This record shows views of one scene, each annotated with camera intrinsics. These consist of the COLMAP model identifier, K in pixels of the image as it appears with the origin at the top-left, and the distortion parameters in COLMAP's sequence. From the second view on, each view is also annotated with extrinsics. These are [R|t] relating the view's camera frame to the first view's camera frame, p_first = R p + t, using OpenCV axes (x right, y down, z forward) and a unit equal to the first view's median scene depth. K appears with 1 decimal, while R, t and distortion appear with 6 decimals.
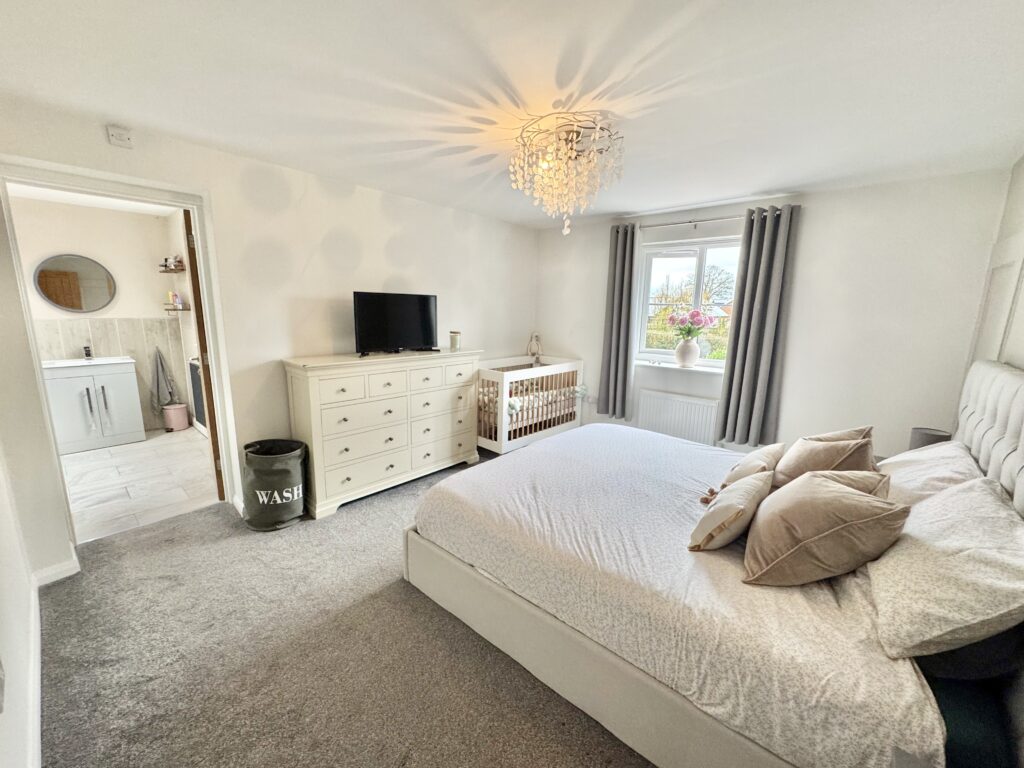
lens RADIAL K [[410.3, 0, 508.3], [0, 410.3, 384.4], [0, 0, 1]] dist [-0.004243, 0.000037]
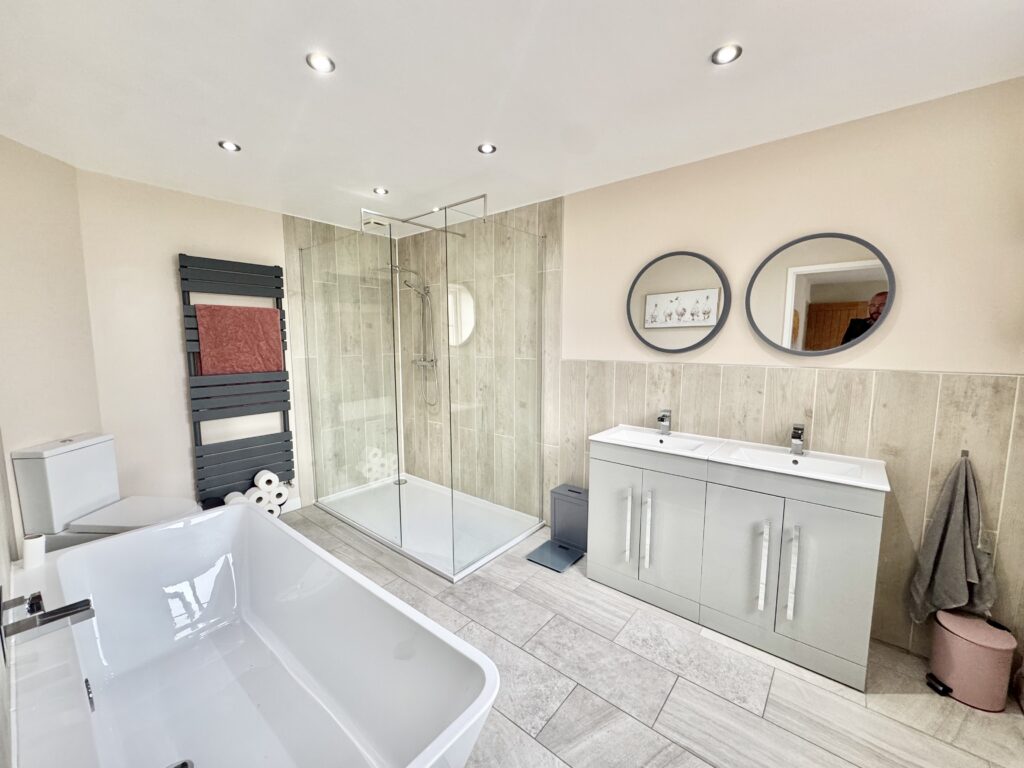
lens RADIAL K [[410.3, 0, 507.1], [0, 410.3, 388.7], [0, 0, 1]] dist [-0.004243, 0.000037]
pose [[0.041546, 0.085147, -0.995502, -0.523347], [-0.193720, 0.978141, 0.075578, -0.095695], [0.980177, 0.189709, 0.057132, 0.573195]]
